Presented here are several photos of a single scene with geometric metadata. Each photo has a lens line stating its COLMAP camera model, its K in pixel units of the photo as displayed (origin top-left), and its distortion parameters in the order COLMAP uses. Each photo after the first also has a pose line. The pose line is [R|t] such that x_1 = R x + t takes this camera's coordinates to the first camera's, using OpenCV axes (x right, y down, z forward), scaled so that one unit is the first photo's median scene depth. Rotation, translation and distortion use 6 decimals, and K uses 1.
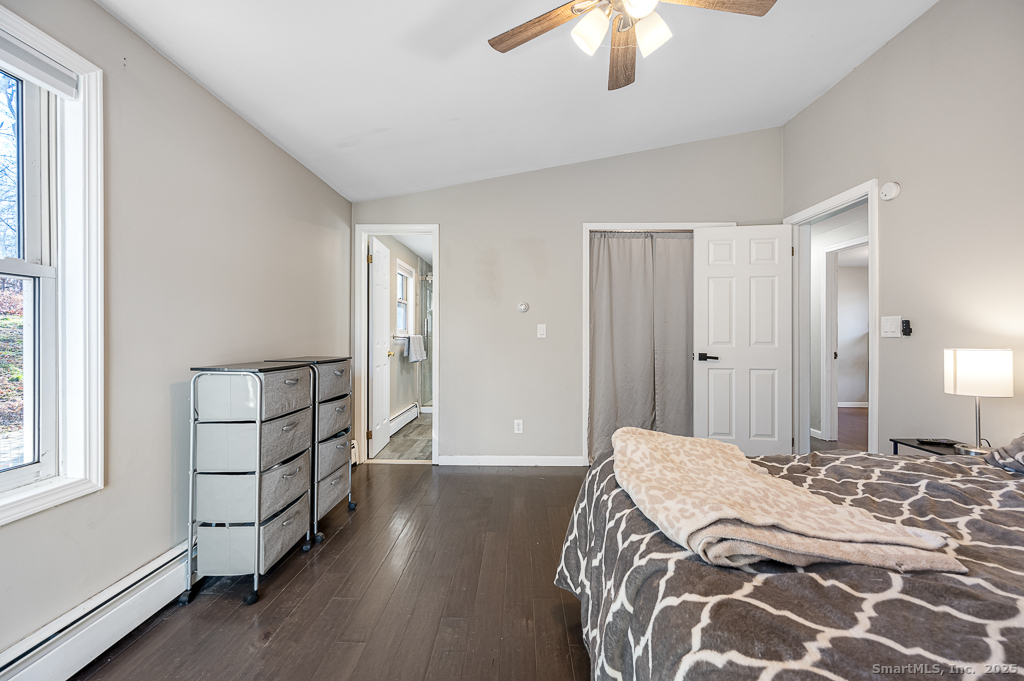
lens RADIAL K [[412.7, 0, 514.6], [0, 412.7, 338.1], [0, 0, 1]] dist [-0.000174, 0.000365]
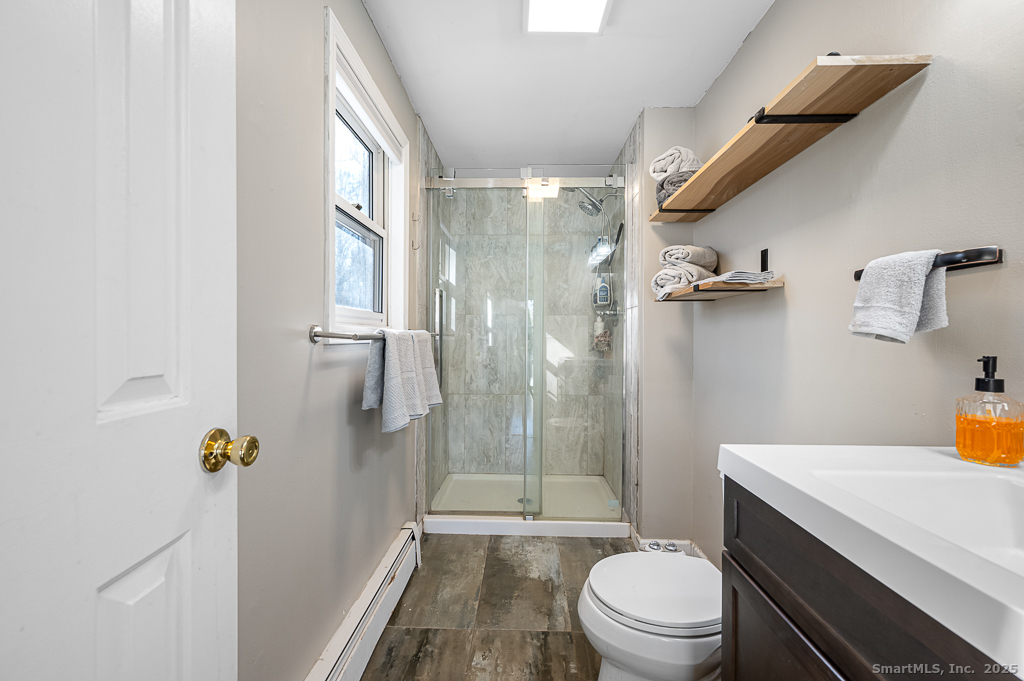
lens RADIAL K [[412.7, 0, 511.7], [0, 412.7, 335.3], [0, 0, 1]] dist [-0.000174, 0.000365]
pose [[0.999904, 0.000285, -0.013880, -0.166982], [-0.000258, 0.999998, 0.001945, -0.004792], [0.013881, -0.001942, 0.999902, 0.729187]]
